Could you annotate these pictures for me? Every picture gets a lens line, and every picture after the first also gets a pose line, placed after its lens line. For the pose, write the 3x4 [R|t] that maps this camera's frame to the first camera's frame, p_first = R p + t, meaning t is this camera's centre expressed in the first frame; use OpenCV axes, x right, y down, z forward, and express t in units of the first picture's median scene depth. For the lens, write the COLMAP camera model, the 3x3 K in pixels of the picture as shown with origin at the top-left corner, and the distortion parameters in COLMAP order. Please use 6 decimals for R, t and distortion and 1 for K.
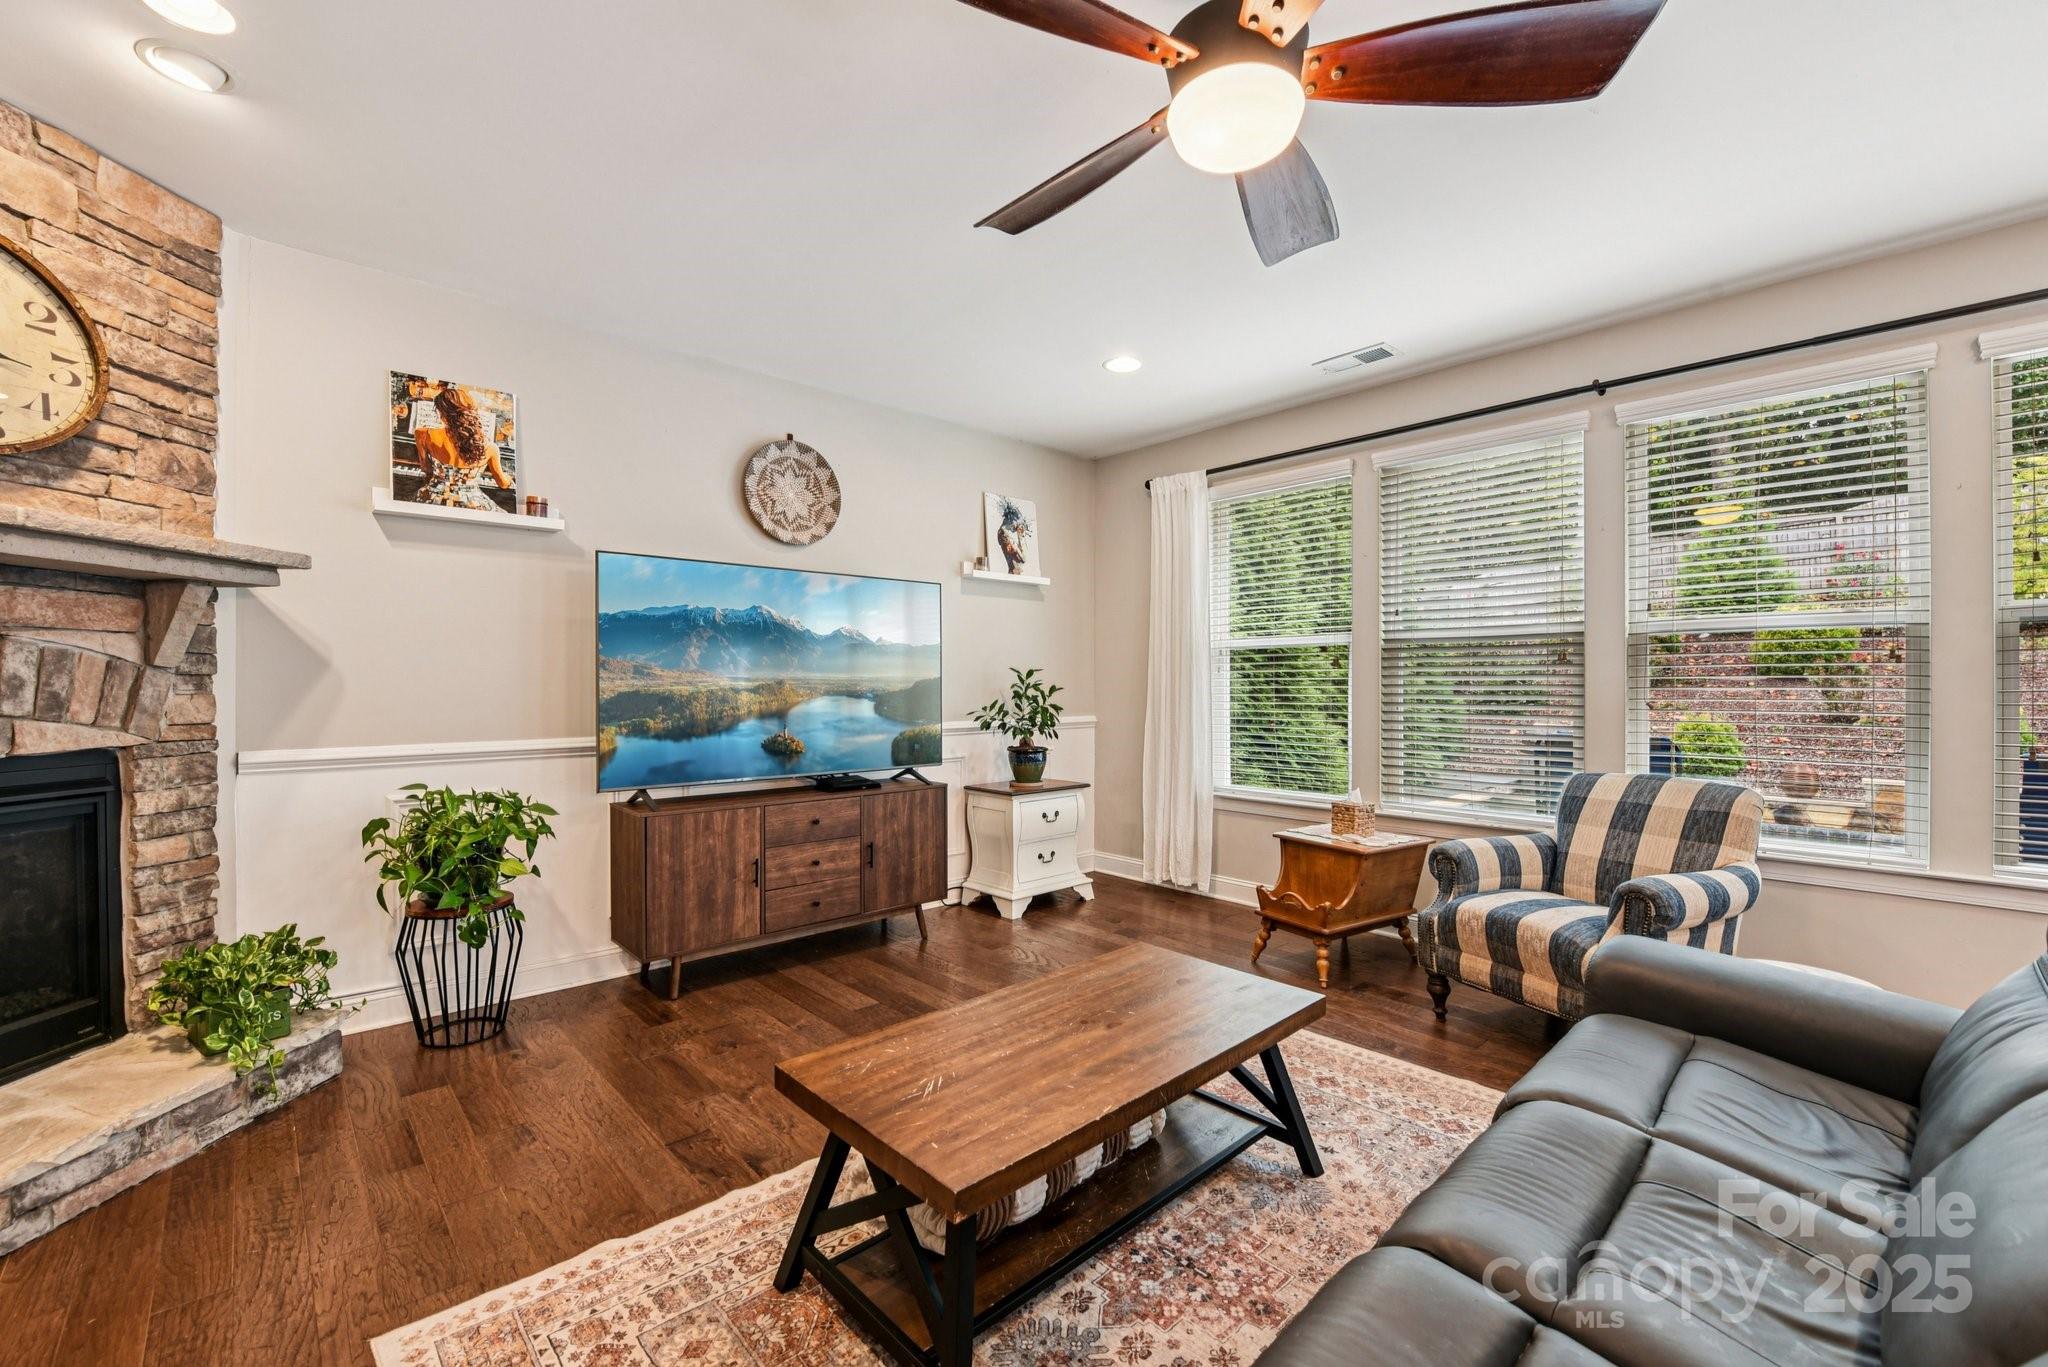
lens RADIAL K [[841.8, 0, 1030.3], [0, 841.8, 685.6], [0, 0, 1]] dist [-0.019203, -0.000133]
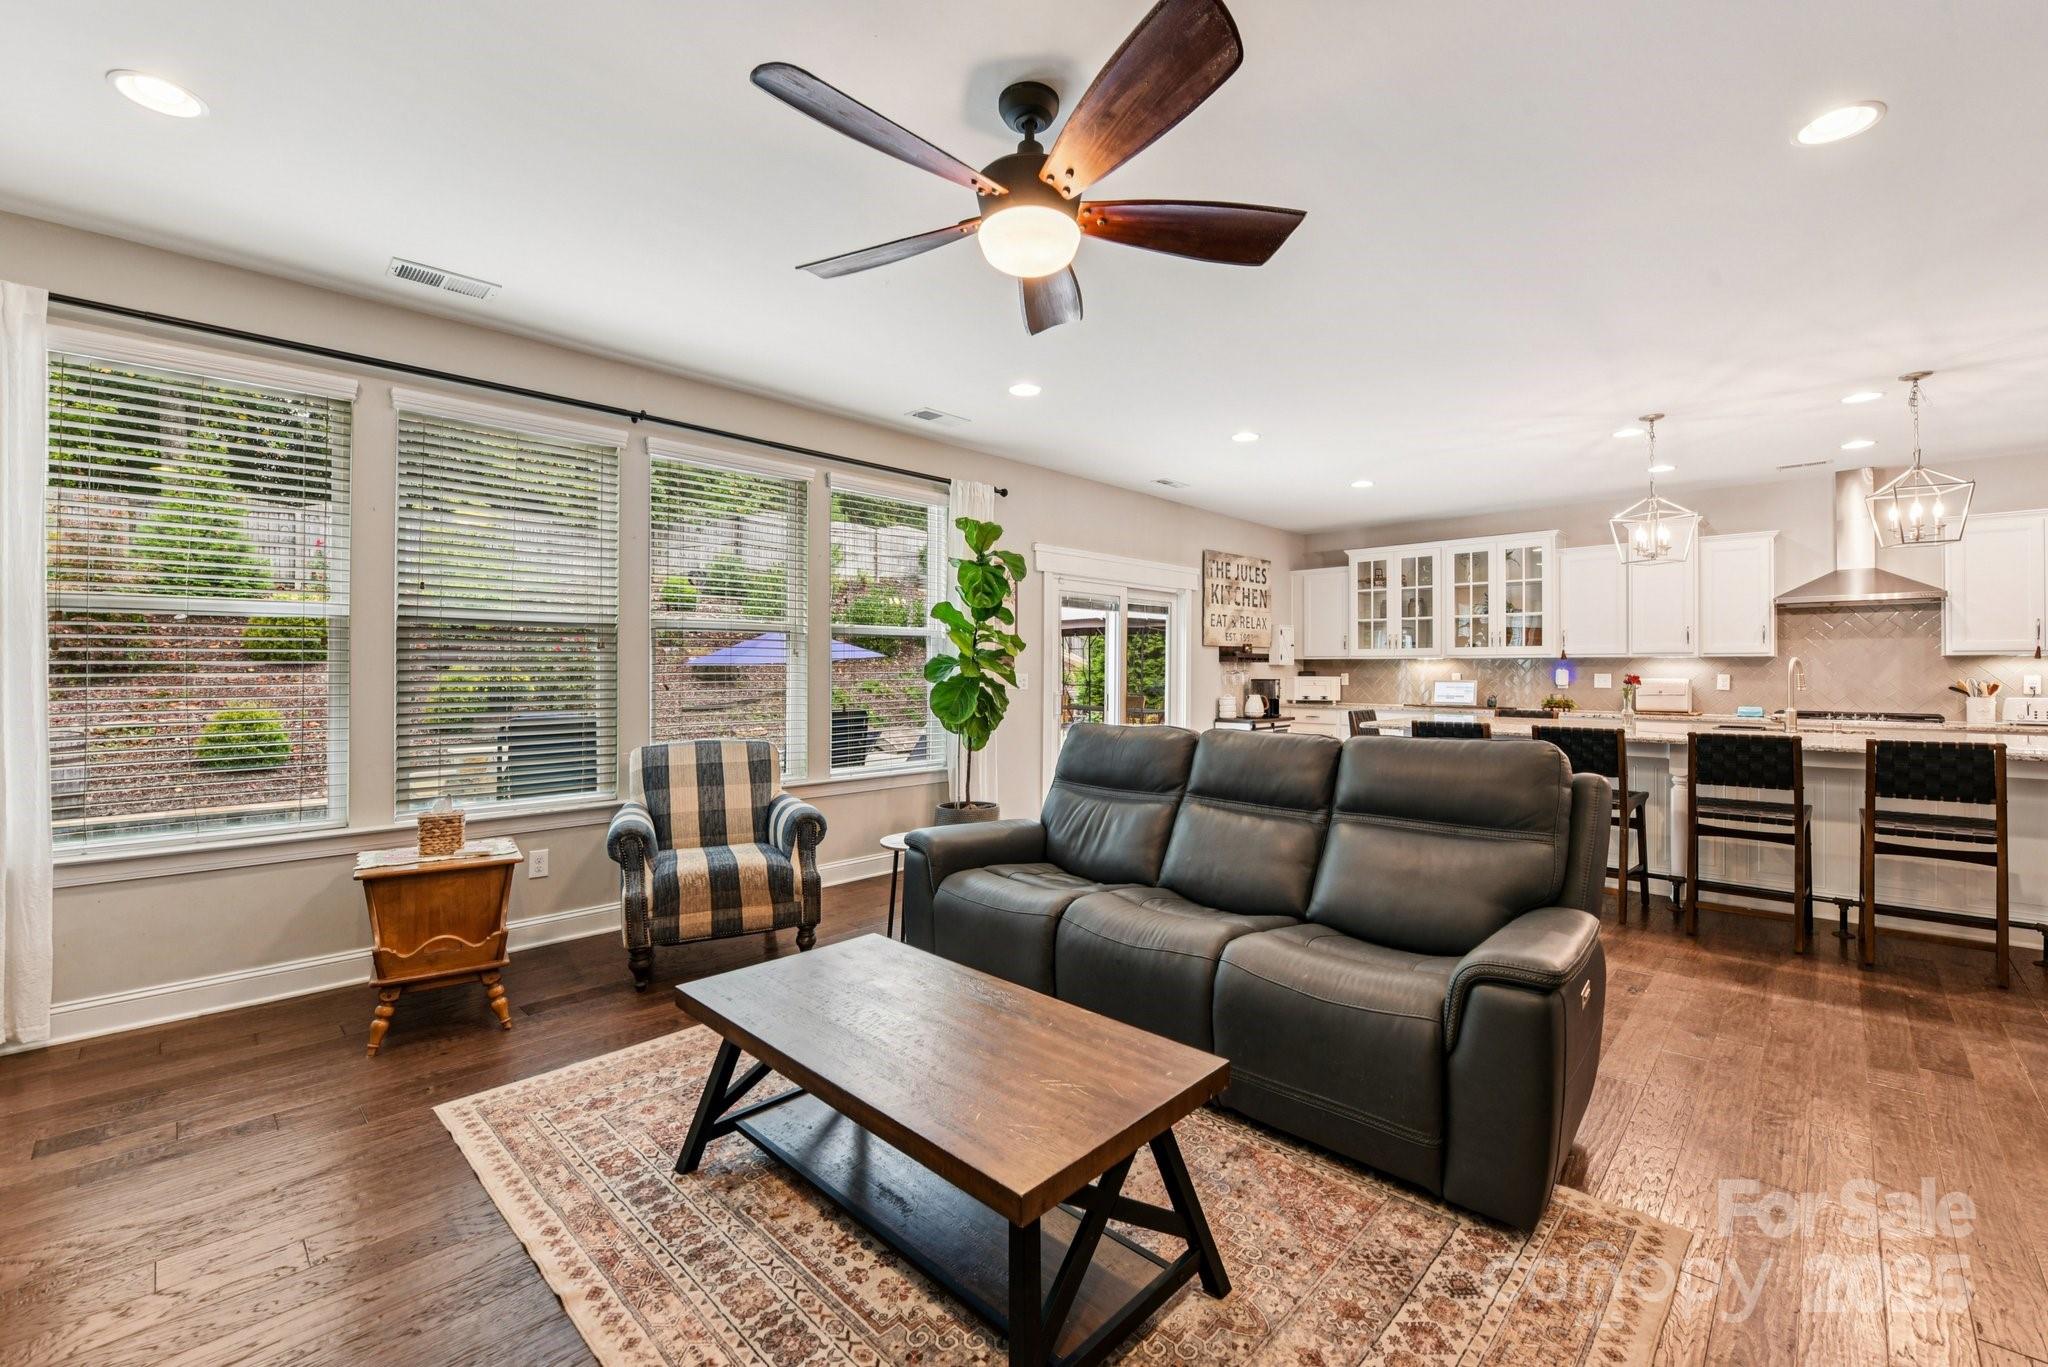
lens RADIAL K [[835.5, 0, 1009.2], [0, 835.5, 663.3], [0, 0, 1]] dist [-0.024137, -0.000099]
pose [[-0.033176, 0.007843, 0.999419, -0.541781], [0.002479, 0.999967, -0.007765, -0.000671], [-0.999446, 0.002220, -0.033194, 0.563586]]
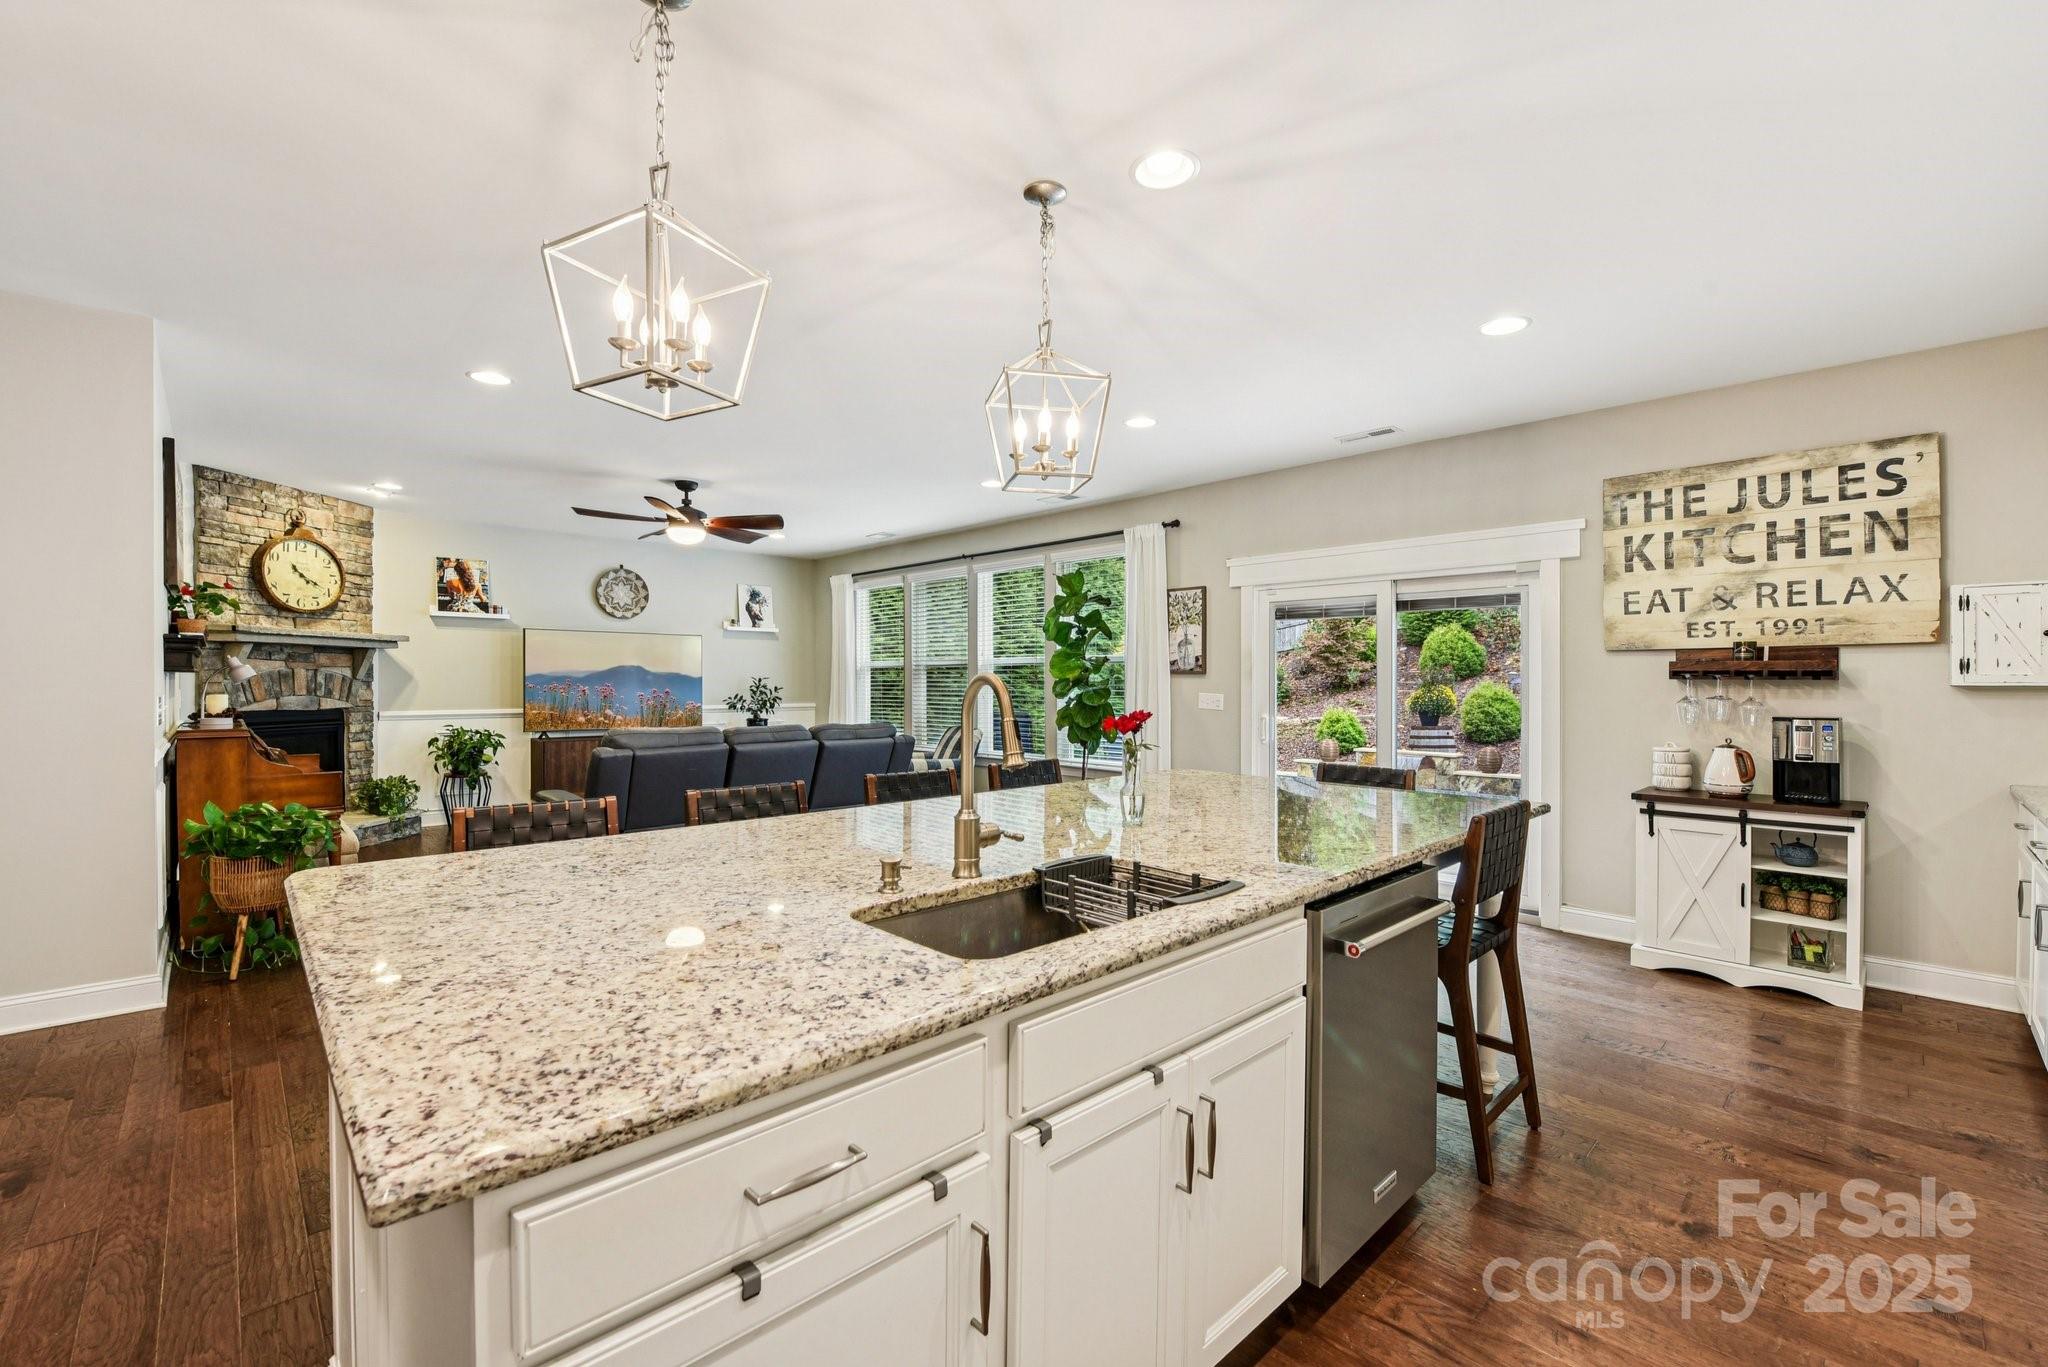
lens RADIAL K [[847.0, 0, 1015.5], [0, 847.0, 692.9], [0, 0, 1]] dist [-0.013465, -0.000023]
pose [[0.999982, 0.005001, 0.003213, 0.868013], [-0.005033, 0.999936, 0.010131, -0.012331], [-0.003162, -0.010147, 0.999944, -1.389266]]
